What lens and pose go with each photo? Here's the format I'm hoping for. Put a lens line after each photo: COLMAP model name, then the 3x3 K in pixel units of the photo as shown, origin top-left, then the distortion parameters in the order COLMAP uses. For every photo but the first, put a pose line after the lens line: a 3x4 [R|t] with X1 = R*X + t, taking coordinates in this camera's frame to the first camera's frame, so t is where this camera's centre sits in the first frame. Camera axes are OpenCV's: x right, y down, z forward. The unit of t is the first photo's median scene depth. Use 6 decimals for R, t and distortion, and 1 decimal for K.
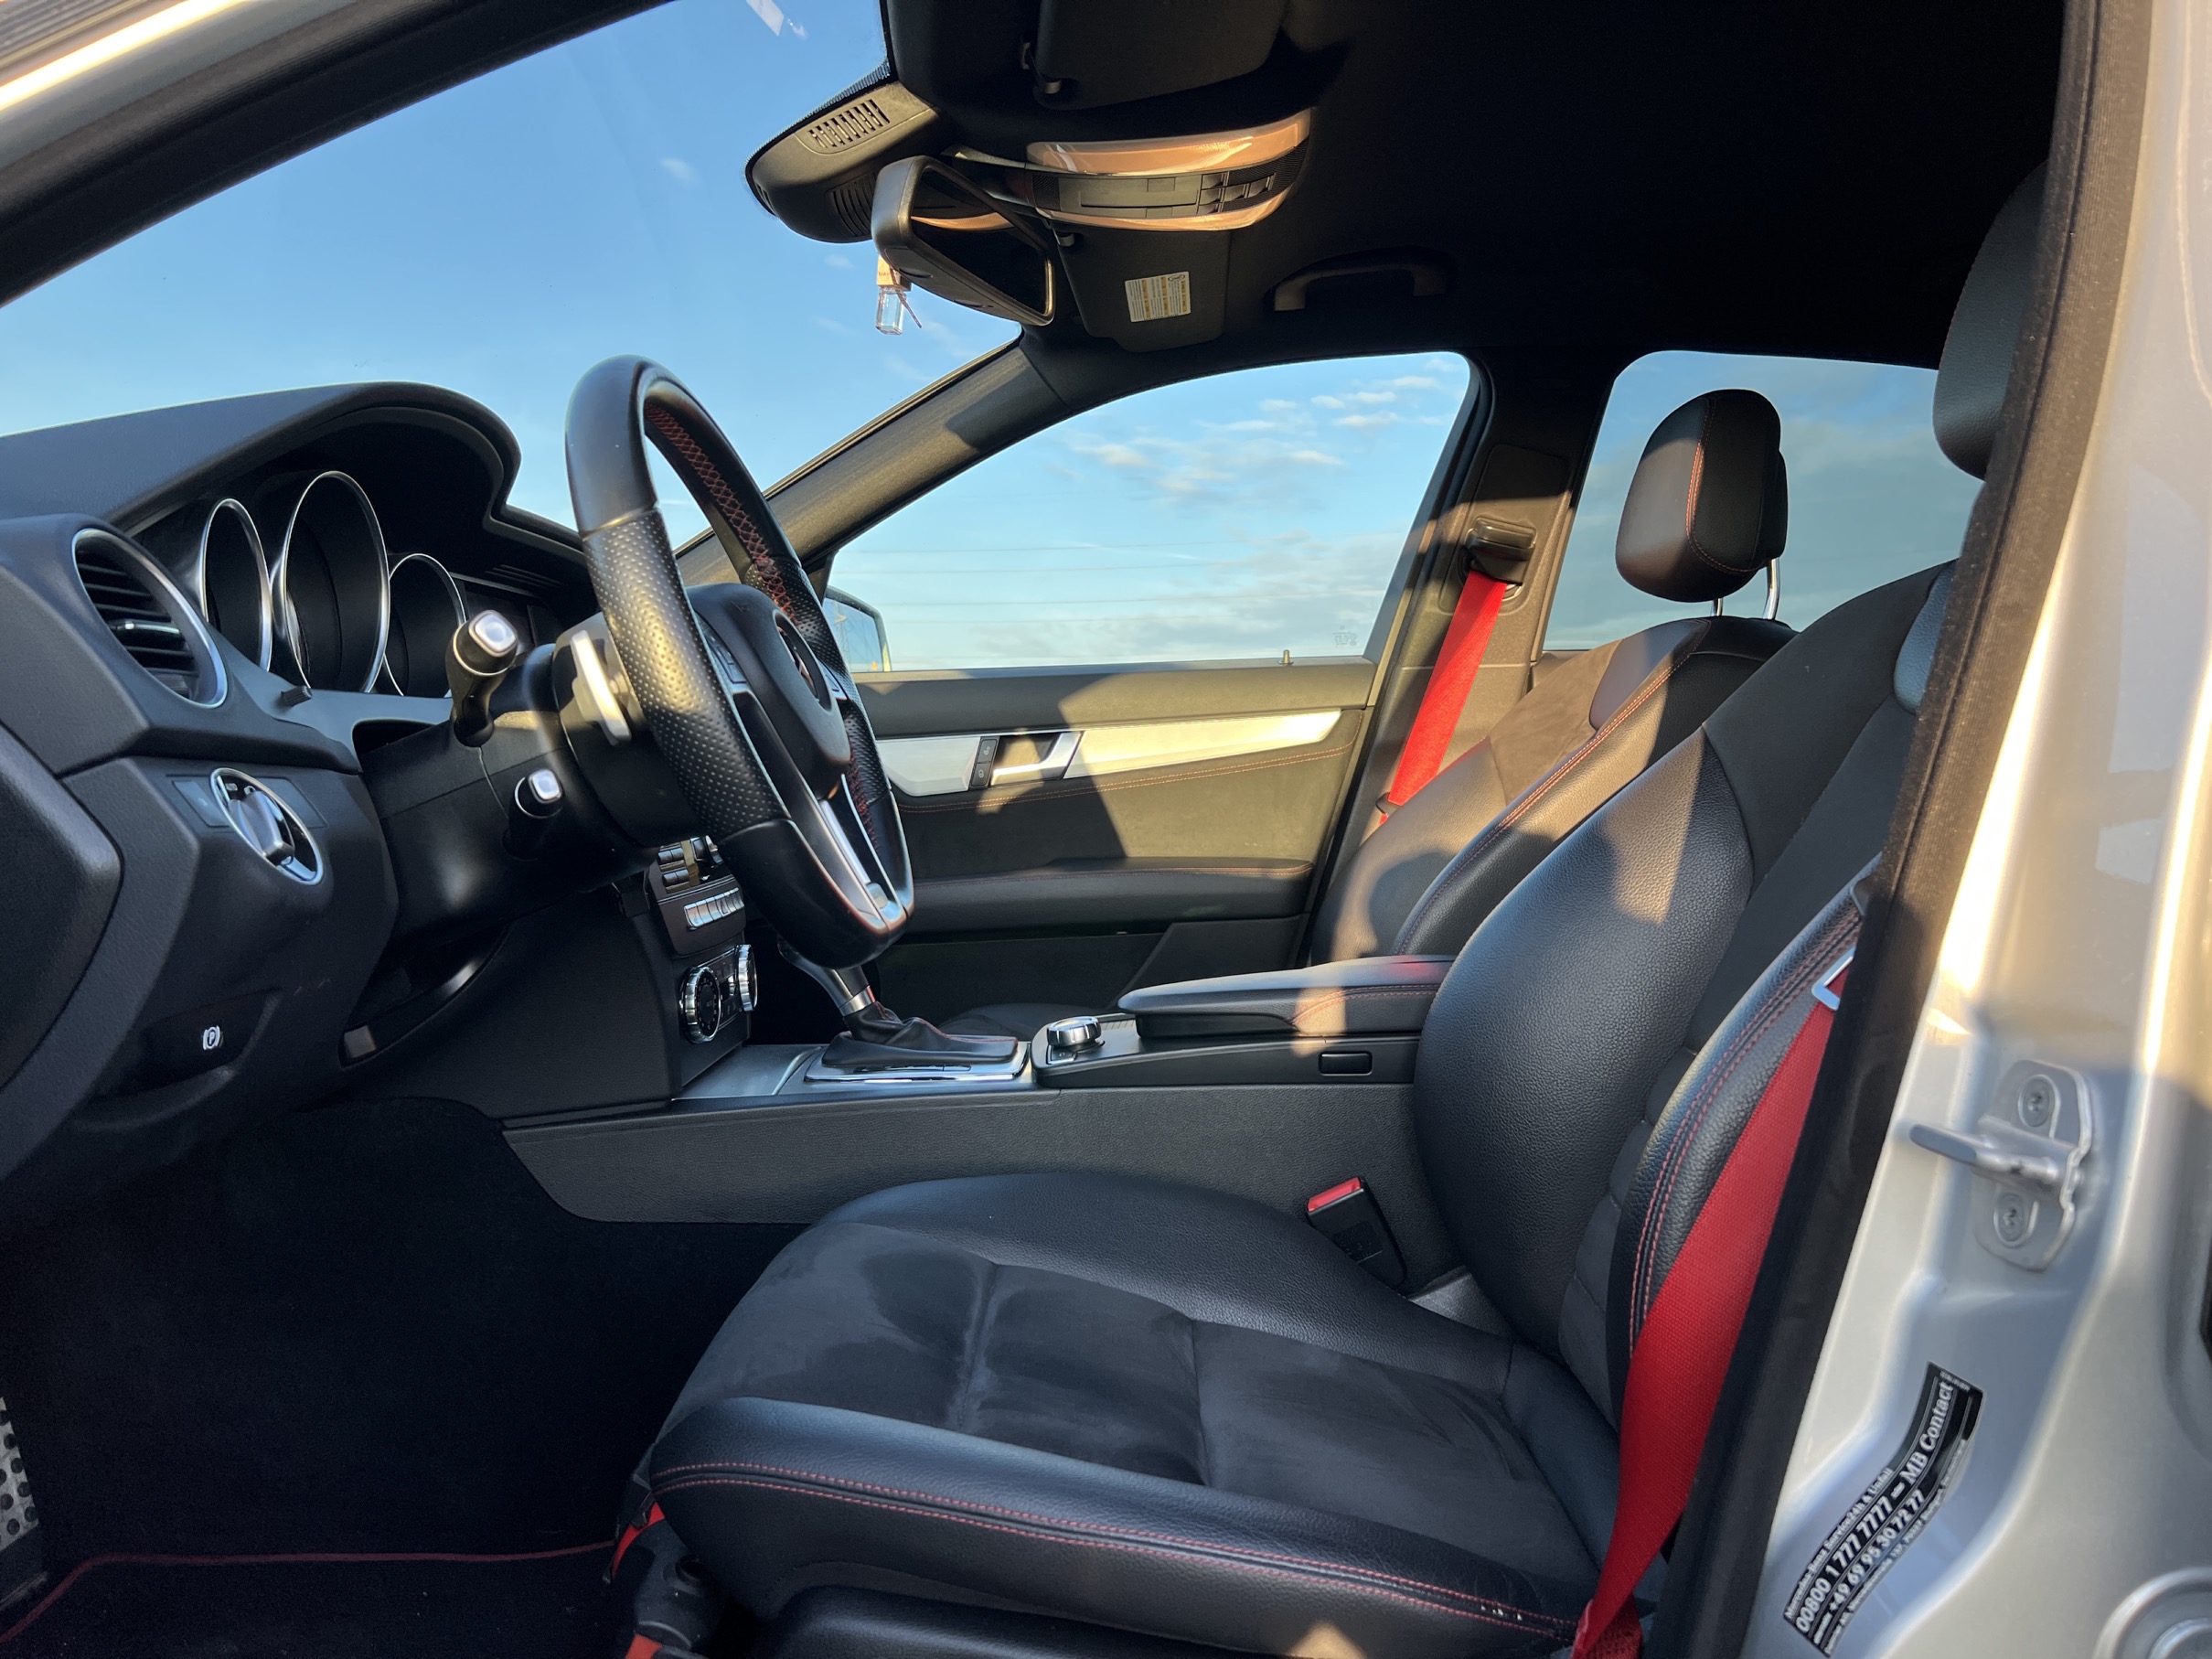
lens RADIAL K [[1677.4, 0, 1114.5], [0, 1677.4, 832.9], [0, 0, 1]] dist [0.047466, -0.047589]
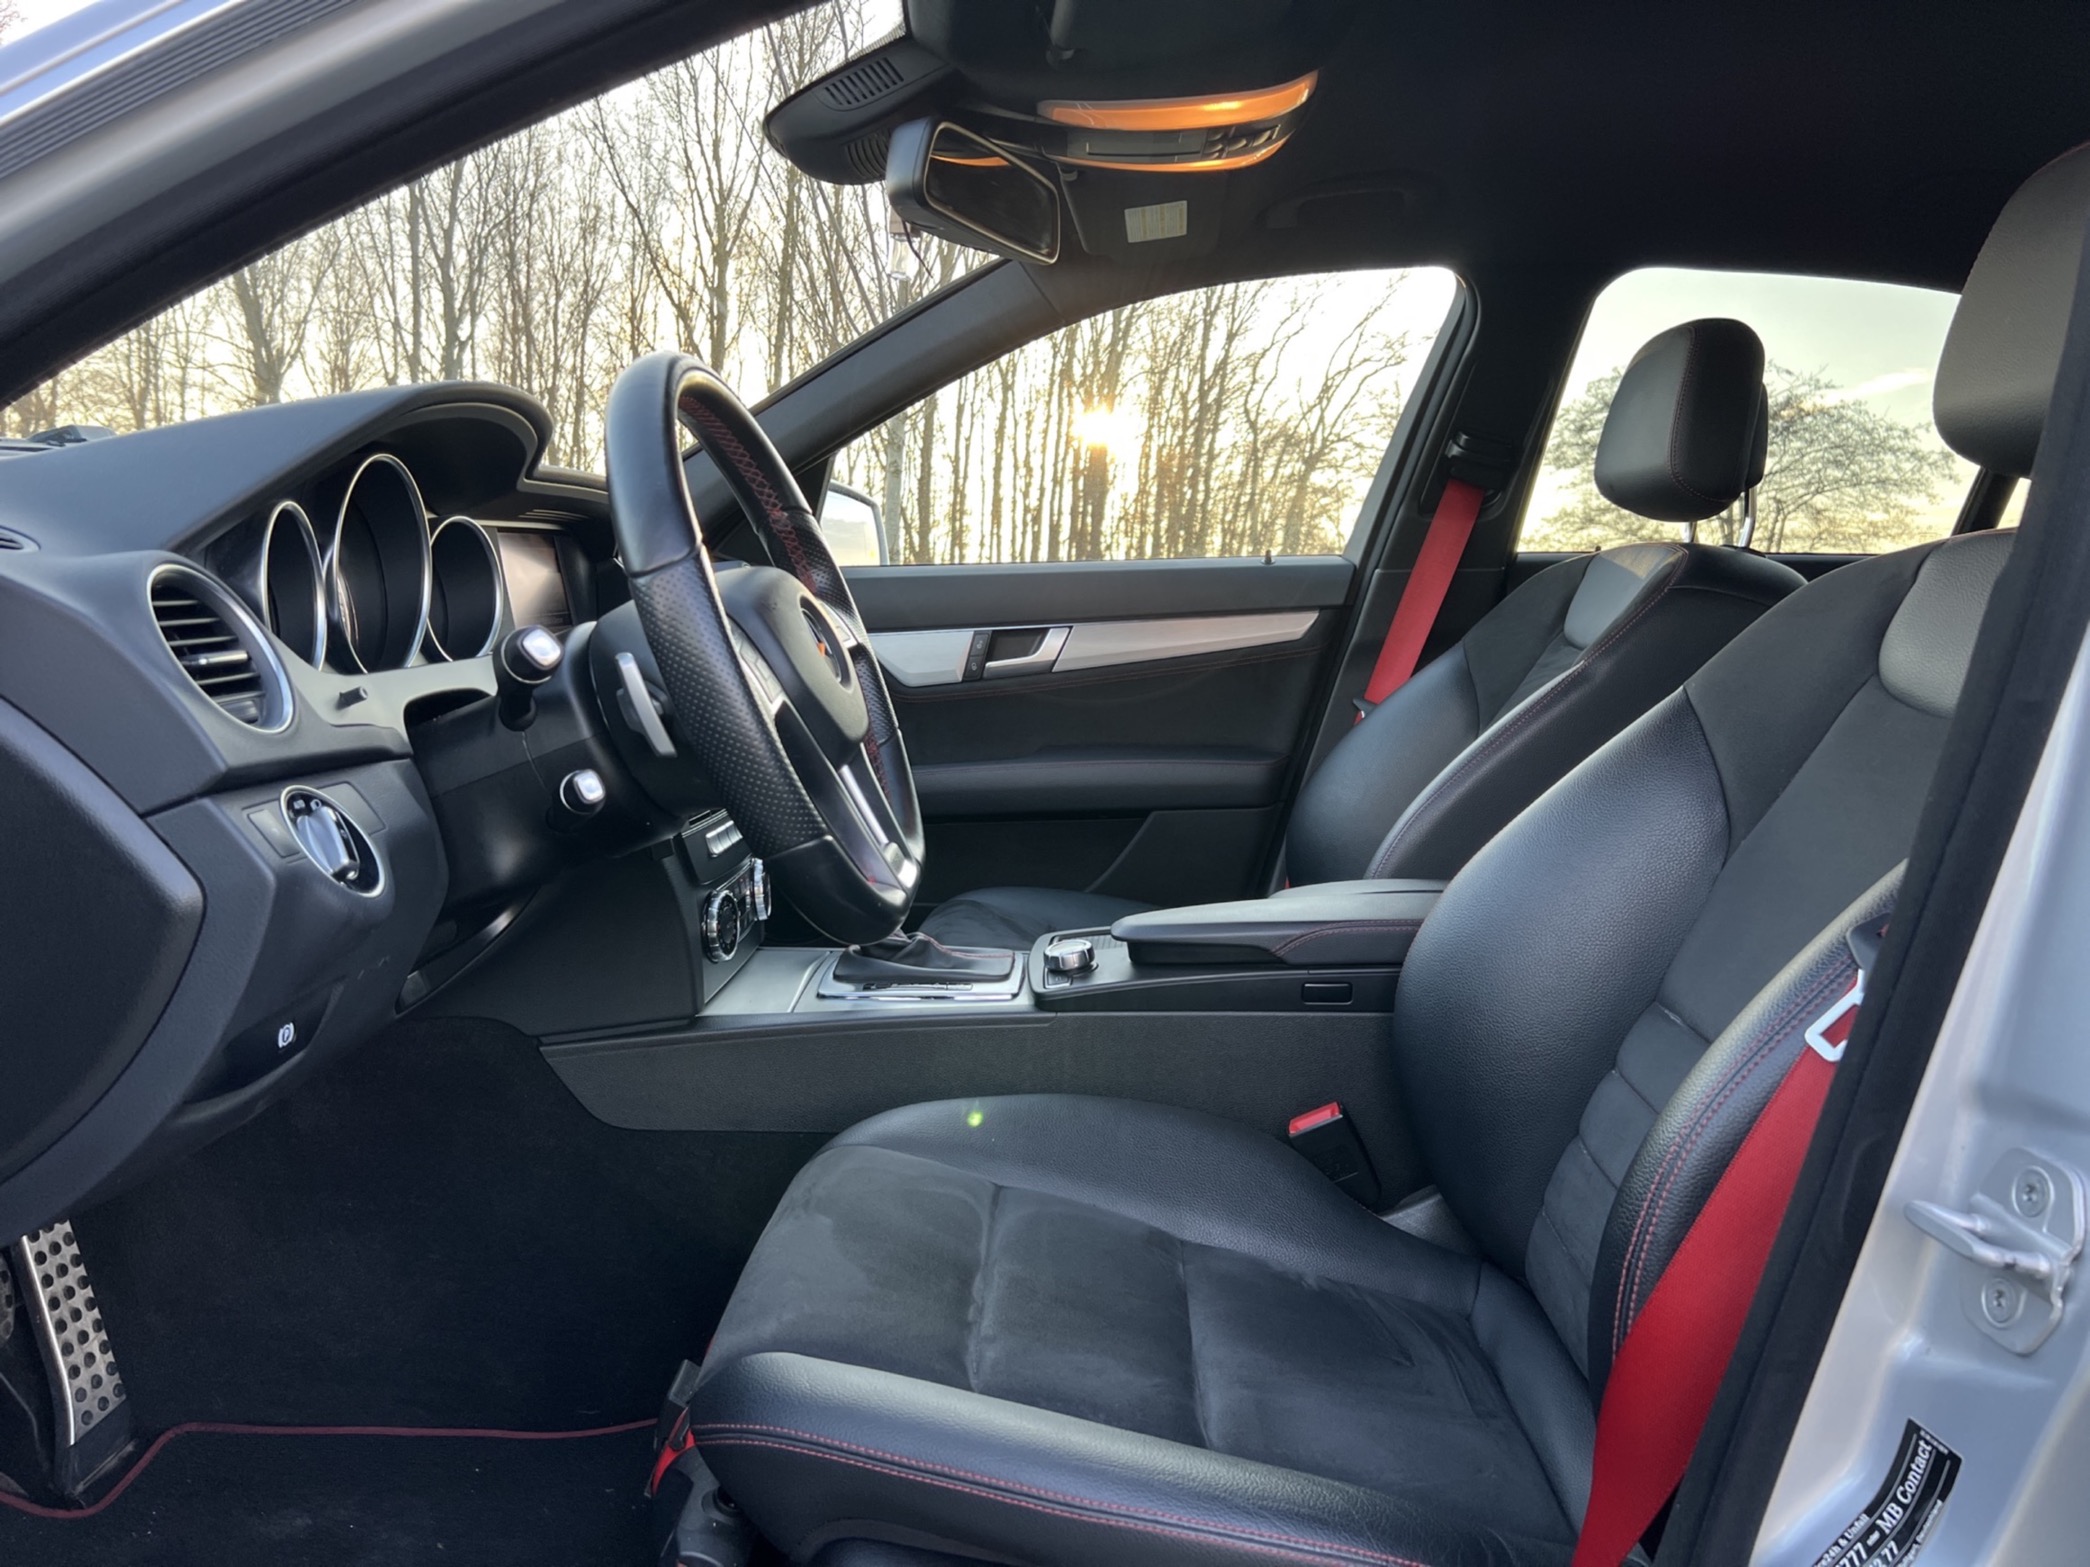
lens RADIAL K [[1584.8, 0, 1043.1], [0, 1584.8, 766.5], [0, 0, 1]] dist [0.047466, -0.047589]
pose [[0.999638, 0.015192, -0.022213, -0.021978], [-0.013434, 0.996920, 0.077266, -0.082711], [0.023319, -0.076939, 0.996763, 0.010626]]
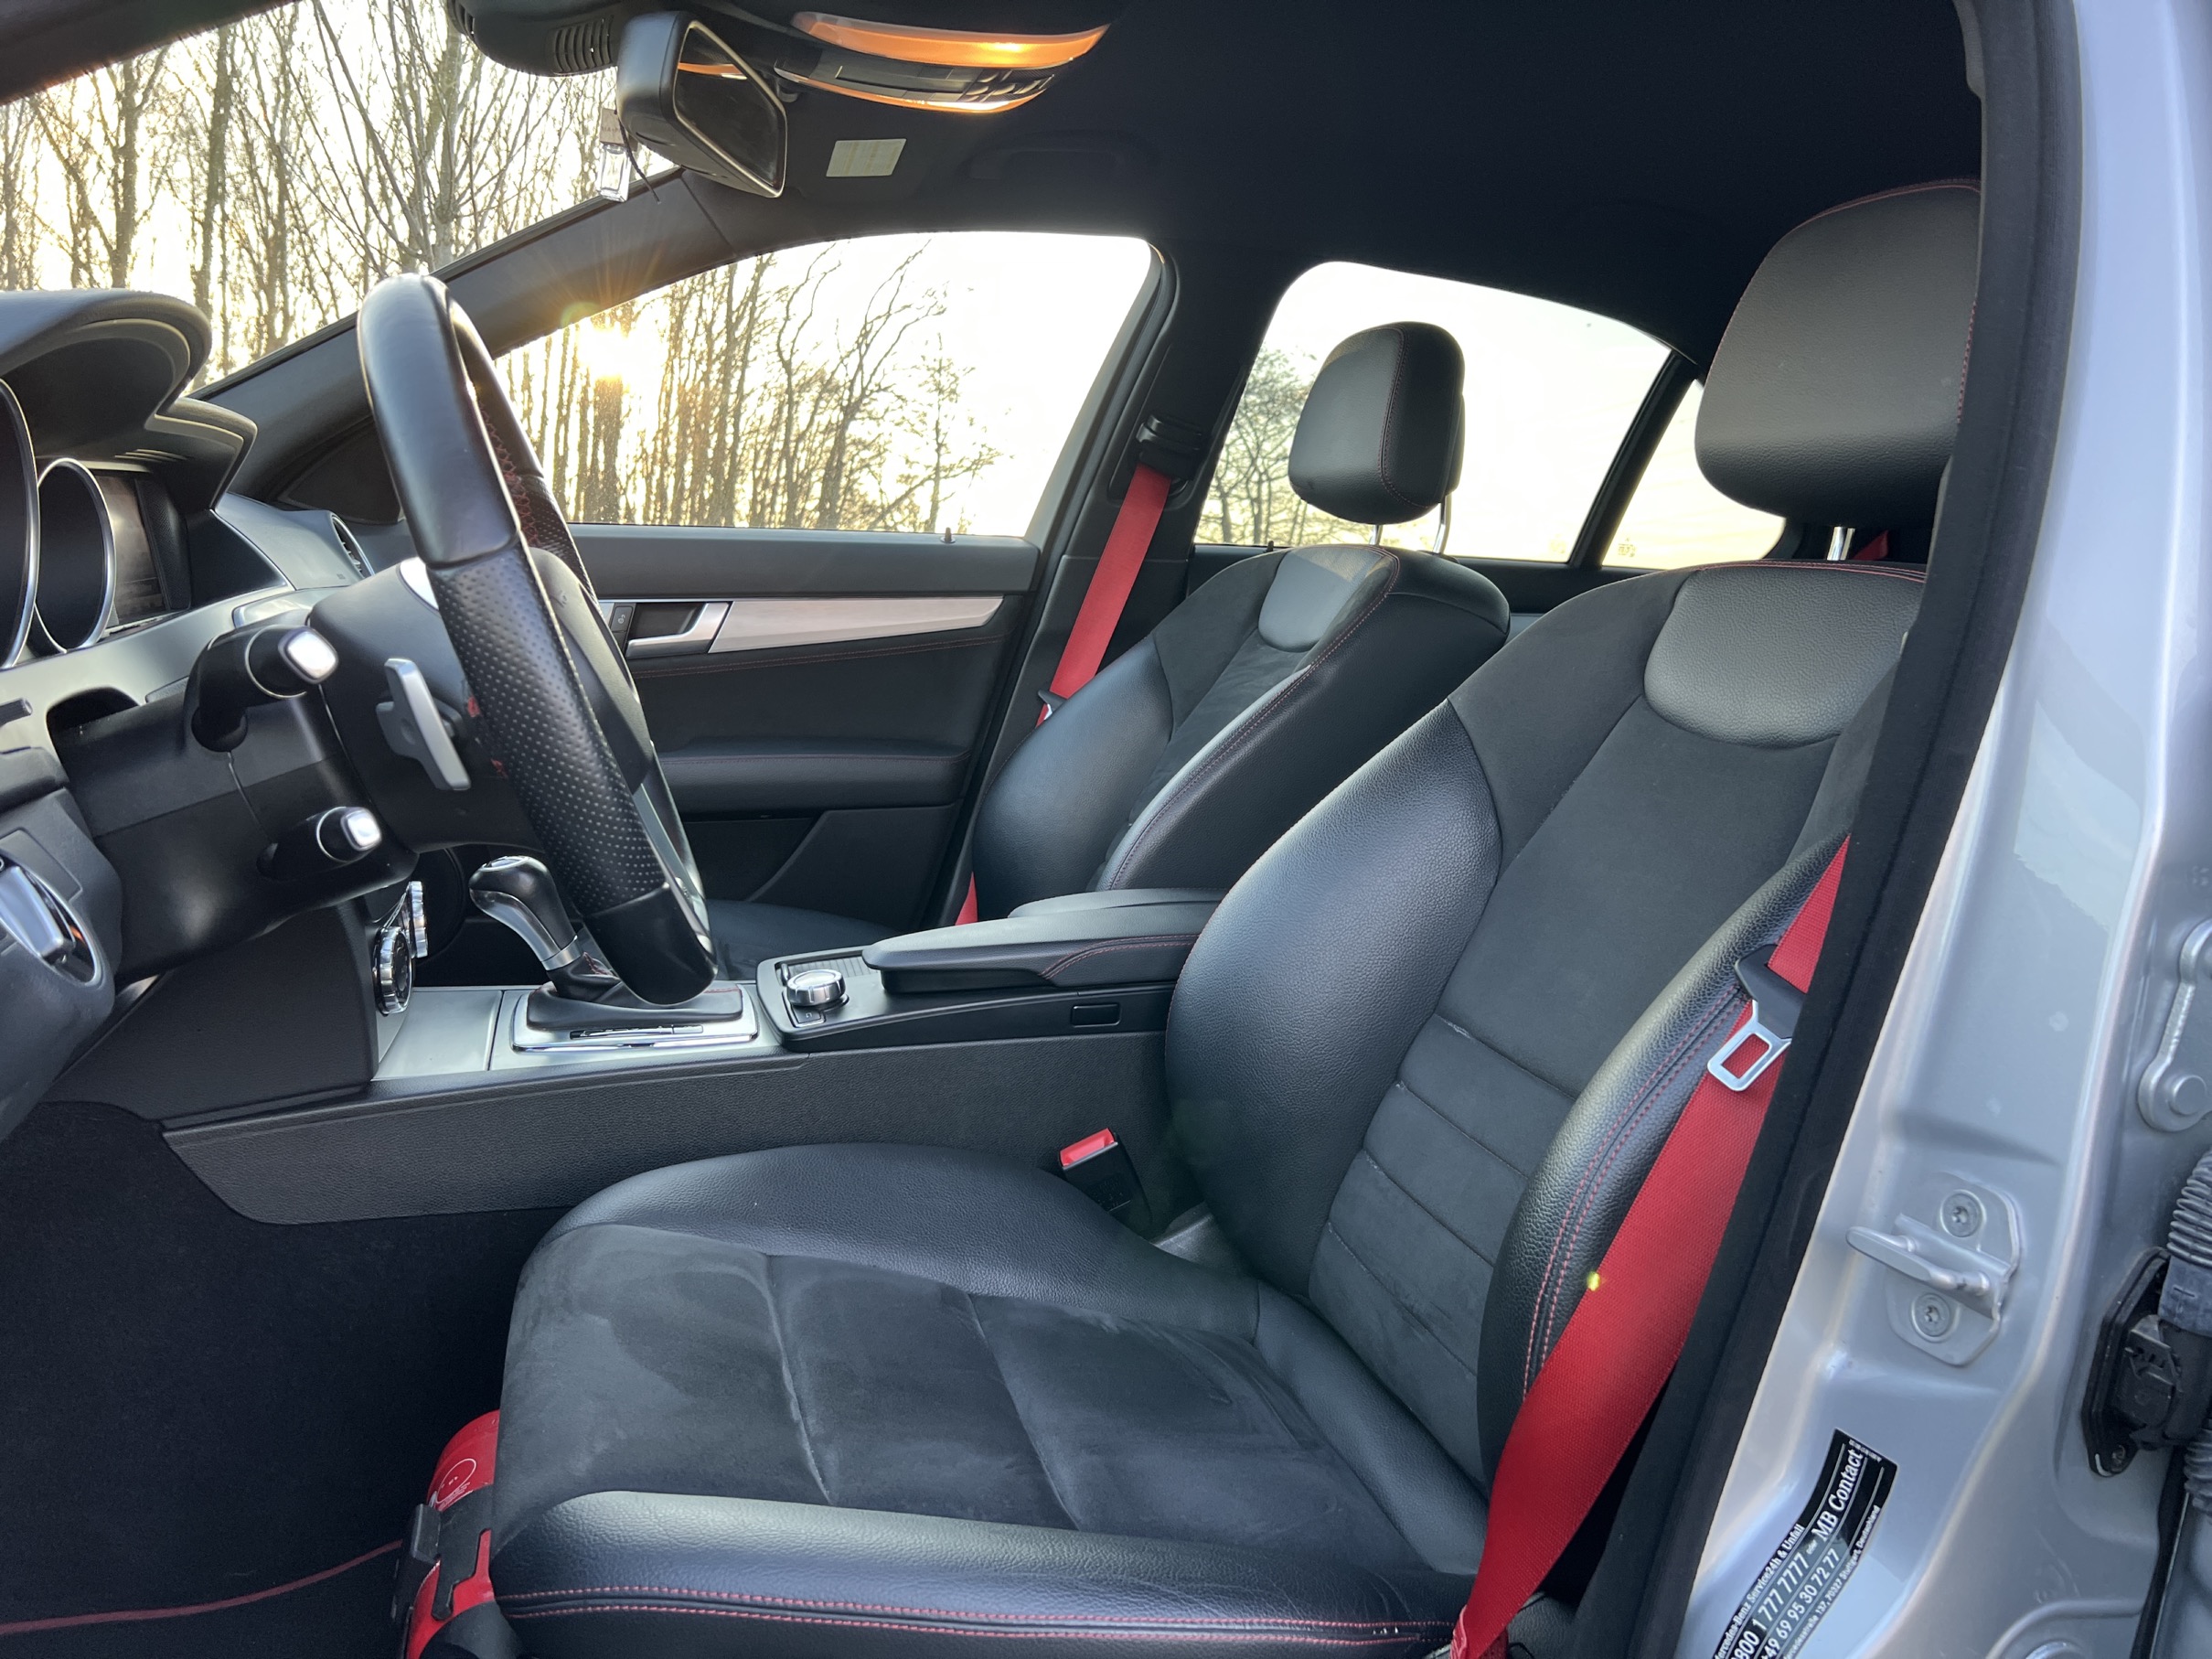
lens RADIAL K [[1677.4, 0, 1112.2], [0, 1677.4, 813.2], [0, 0, 1]] dist [0.047466, -0.047589]
pose [[0.954024, 0.008068, 0.299621, -0.159547], [-0.044008, 0.992575, 0.113398, -0.100429], [-0.296481, -0.121370, 0.947295, 0.065699]]
